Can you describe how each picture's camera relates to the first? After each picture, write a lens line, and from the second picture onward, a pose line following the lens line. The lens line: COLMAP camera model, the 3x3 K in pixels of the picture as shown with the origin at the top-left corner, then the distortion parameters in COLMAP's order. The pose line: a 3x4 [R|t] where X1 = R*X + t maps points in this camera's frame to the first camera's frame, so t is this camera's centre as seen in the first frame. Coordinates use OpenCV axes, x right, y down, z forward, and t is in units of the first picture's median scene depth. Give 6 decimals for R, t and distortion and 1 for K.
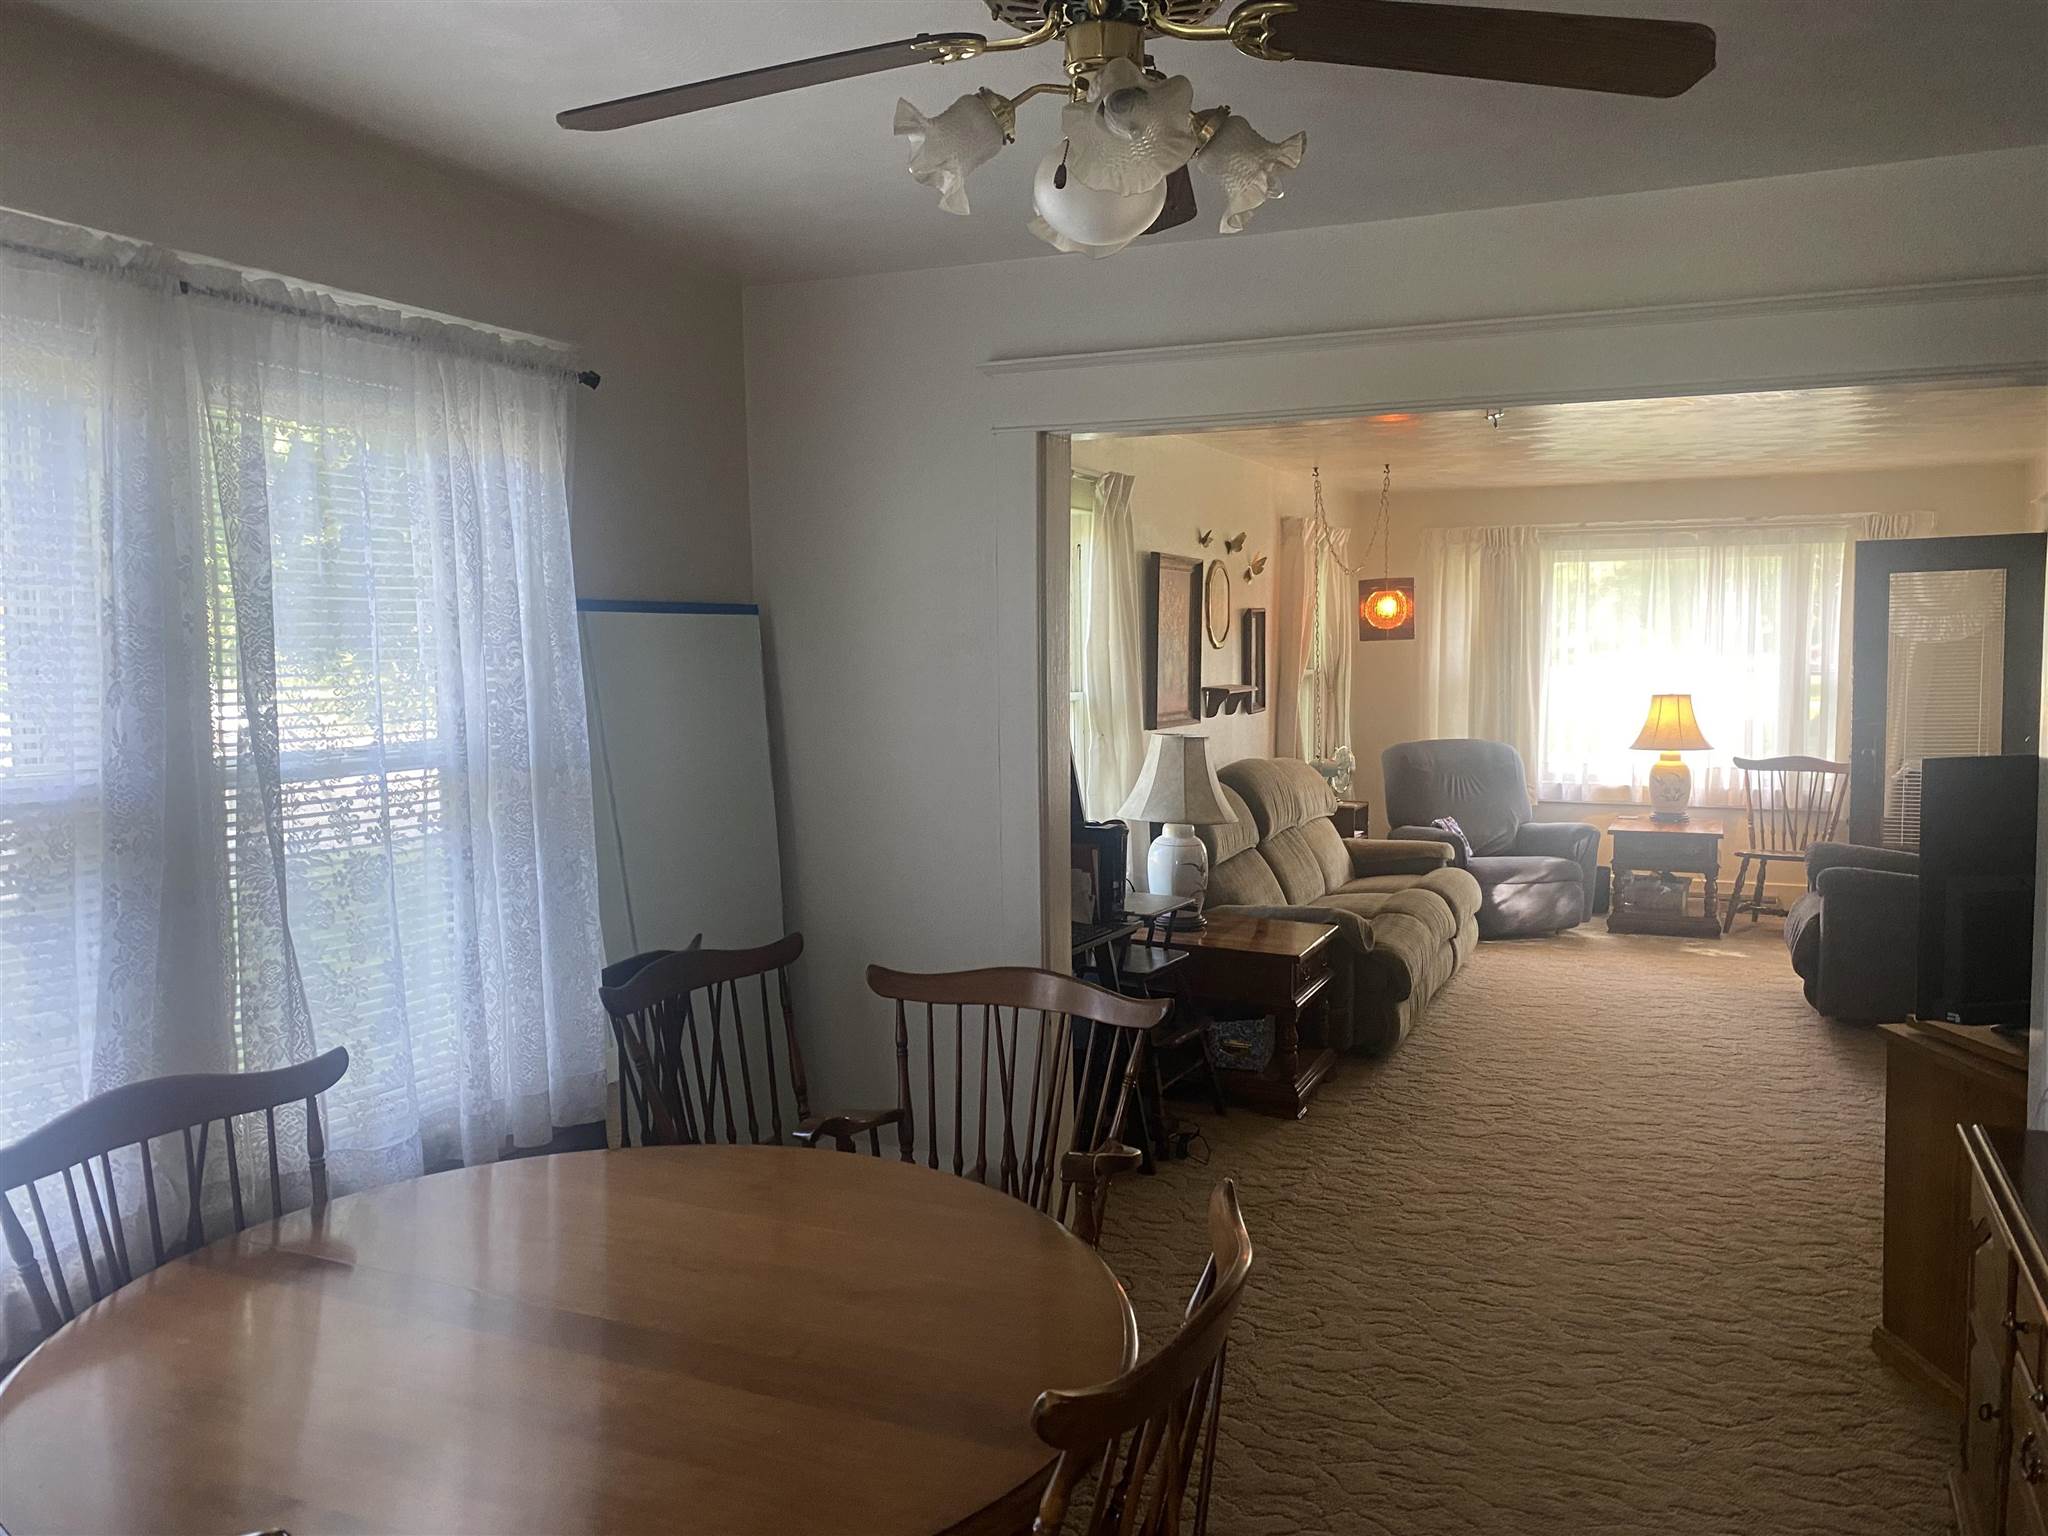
lens RADIAL K [[1564.8, 0, 1017.7], [0, 1564.8, 755.3], [0, 0, 1]] dist [0.121030, -0.308765]
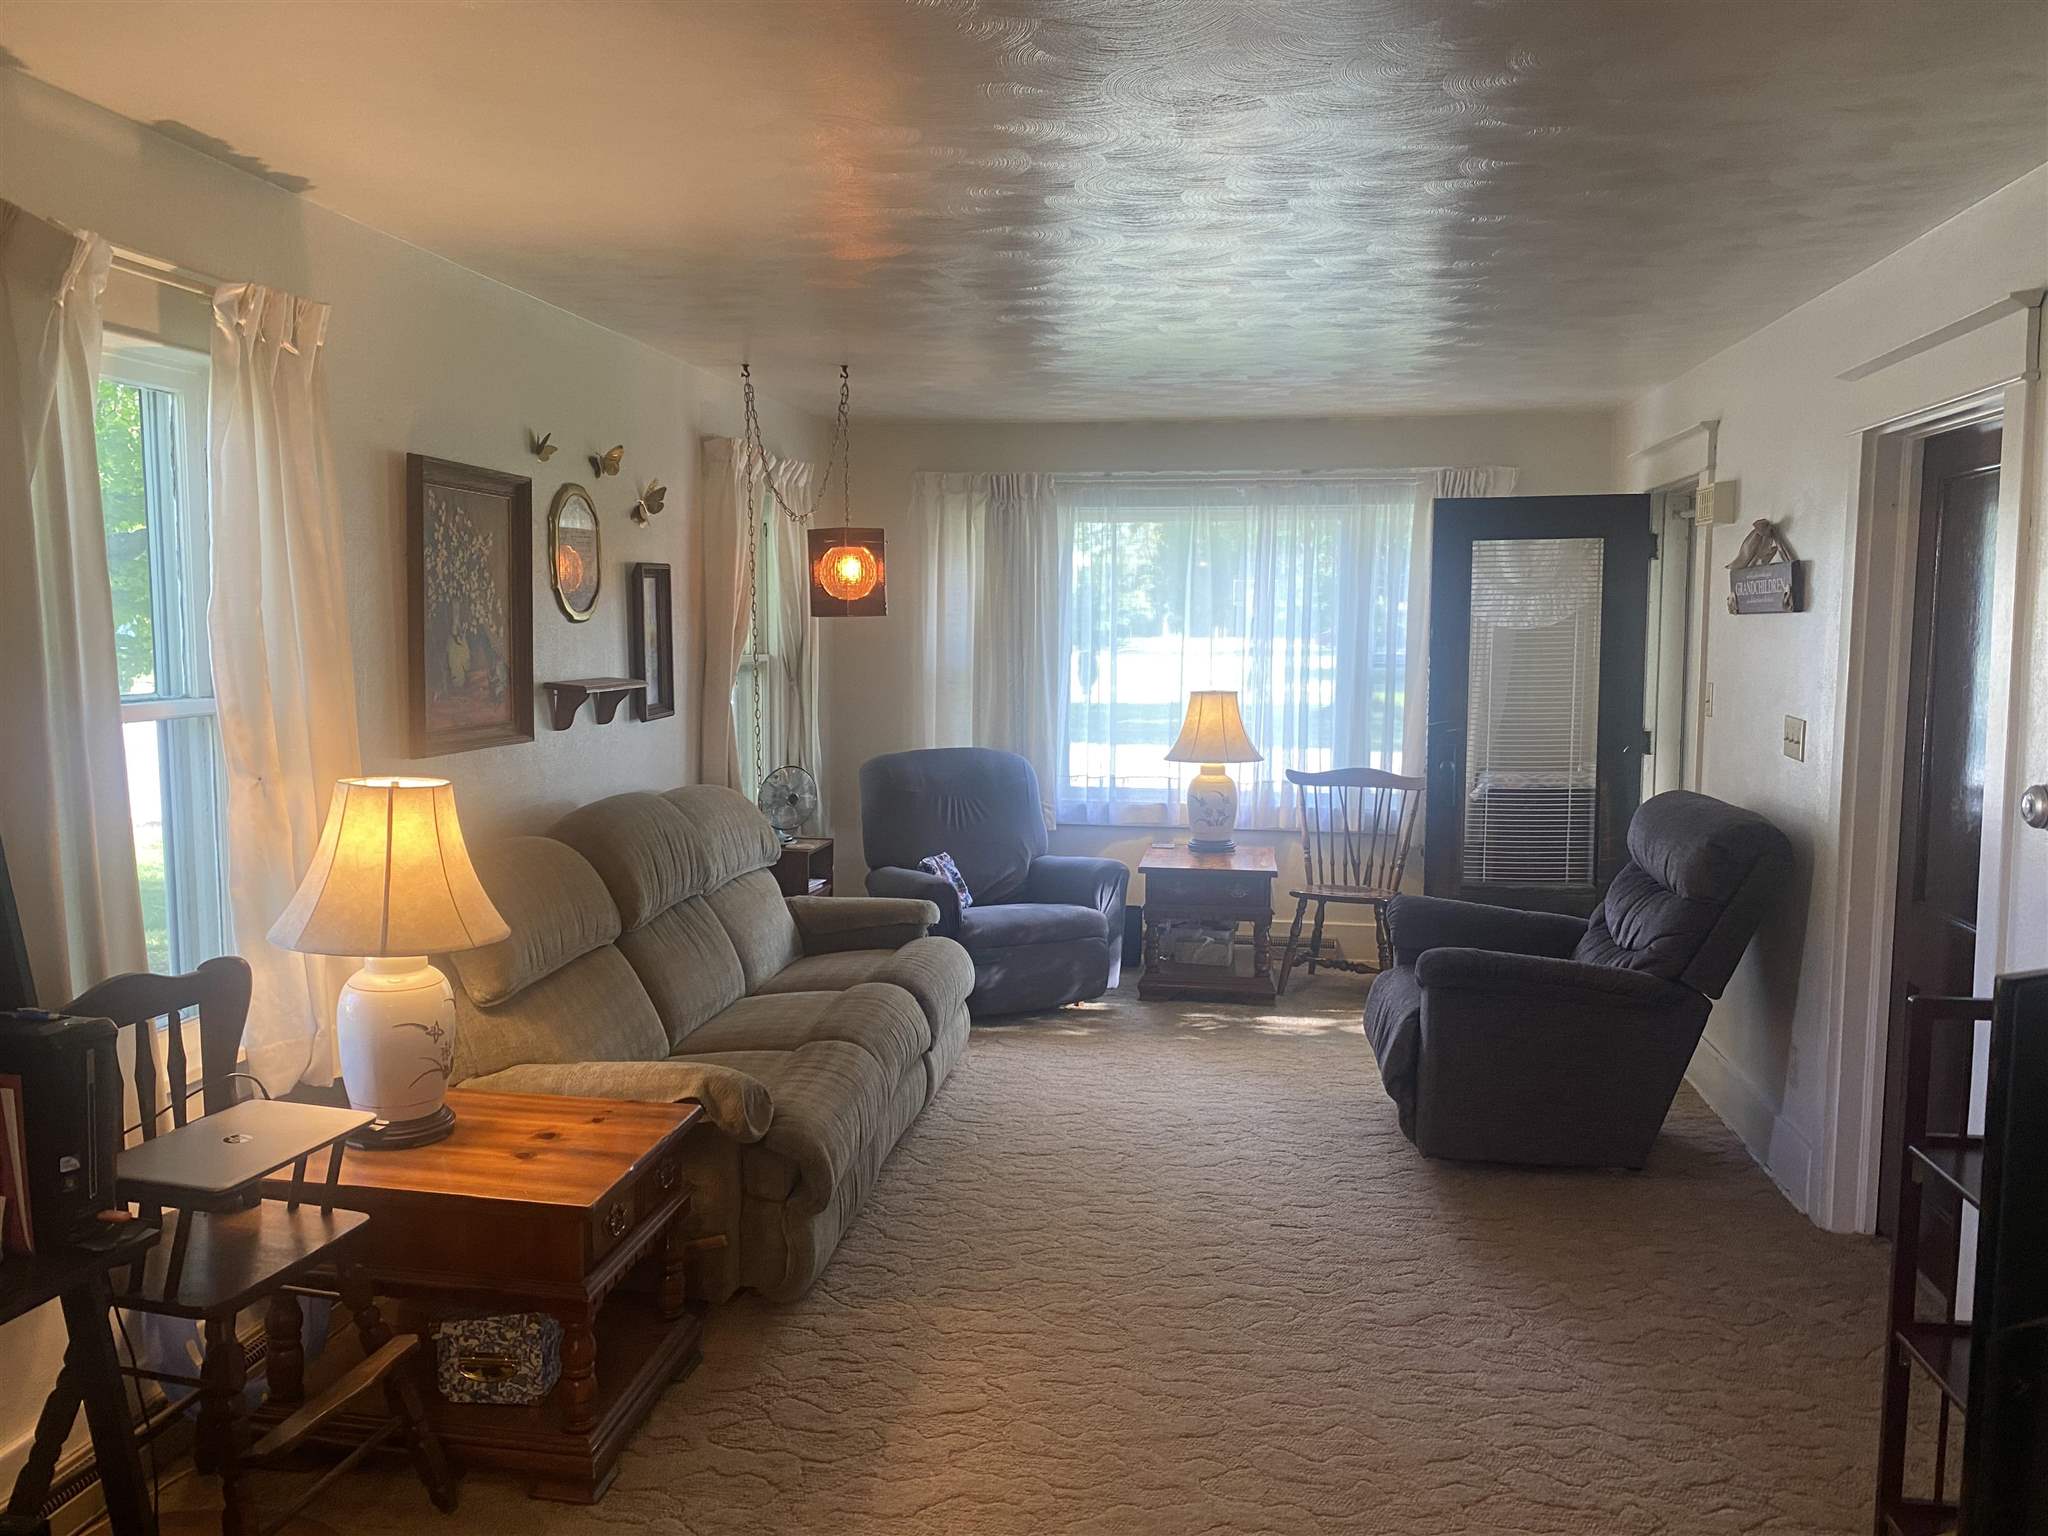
lens RADIAL K [[1564.8, 0, 1017.7], [0, 1564.8, 755.3], [0, 0, 1]] dist [0.121030, -0.308765]
pose [[0.962091, -0.008591, 0.272595, 0.110283], [0.005234, 0.999901, 0.013042, -0.018181], [-0.272680, -0.011121, 0.962040, 0.286975]]
